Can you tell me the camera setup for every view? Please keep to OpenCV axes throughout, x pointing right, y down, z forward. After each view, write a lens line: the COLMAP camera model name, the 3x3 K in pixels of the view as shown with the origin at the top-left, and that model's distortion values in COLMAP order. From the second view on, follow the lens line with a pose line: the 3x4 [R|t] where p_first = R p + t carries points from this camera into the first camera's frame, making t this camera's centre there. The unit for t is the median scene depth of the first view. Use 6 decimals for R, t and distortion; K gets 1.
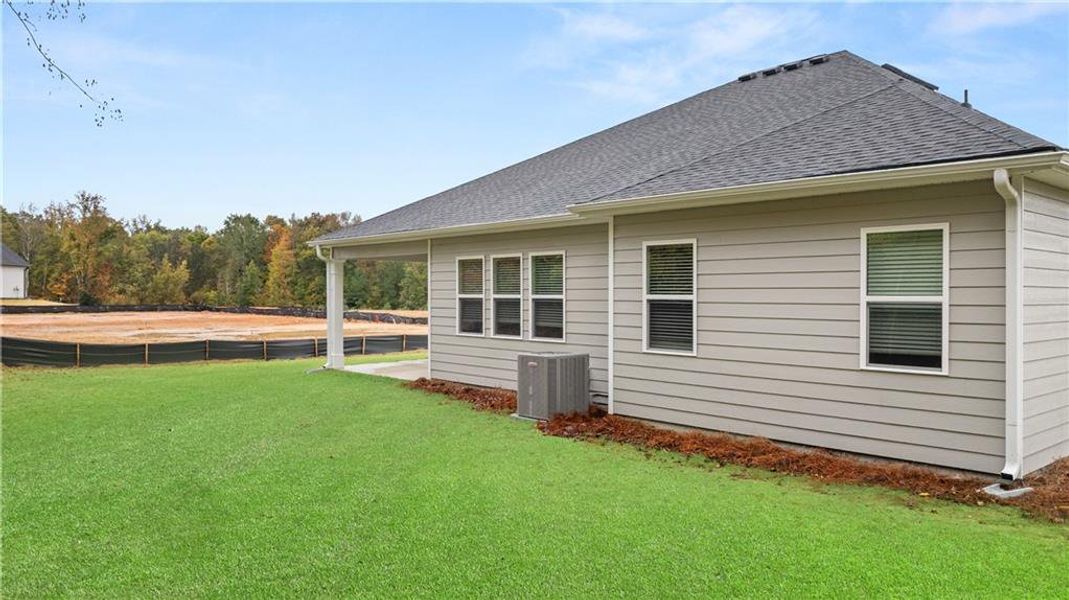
lens RADIAL K [[784.8, 0, 534.5], [0, 784.8, 300.0], [0, 0, 1]] dist [0.000775, 0.002920]
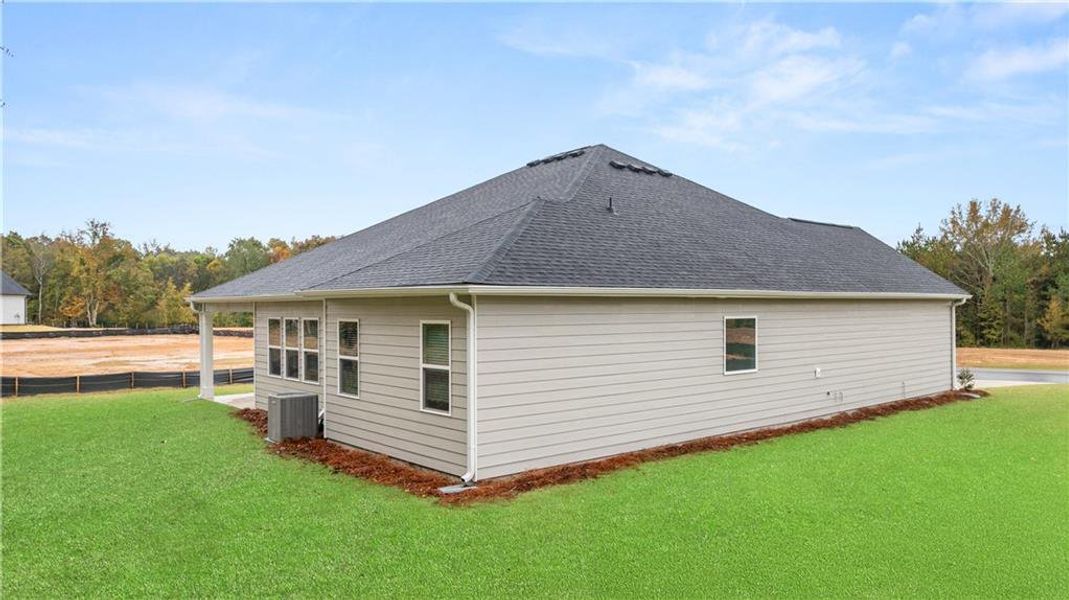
lens RADIAL K [[774.4, 0, 535.4], [0, 774.4, 306.3], [0, 0, 1]] dist [-0.005758, -0.002590]
pose [[0.999837, -0.006470, -0.016863, 0.082373], [0.006301, 0.999929, -0.010073, -0.012469], [0.016927, 0.009965, 0.999807, -0.064343]]
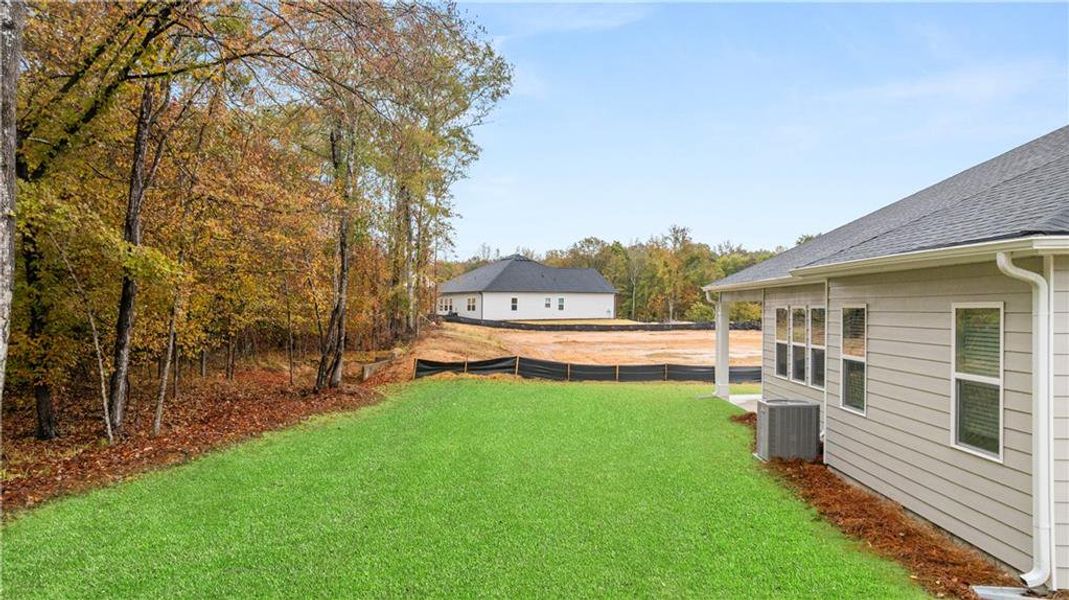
lens RADIAL K [[771.2, 0, 533.7], [0, 771.2, 315.7], [0, 0, 1]] dist [-0.003718, -0.002546]
pose [[0.745941, 0.001085, -0.666011, 0.081996], [0.000090, 0.999999, 0.001729, -0.009430], [0.666012, -0.001349, 0.745940, -0.007665]]
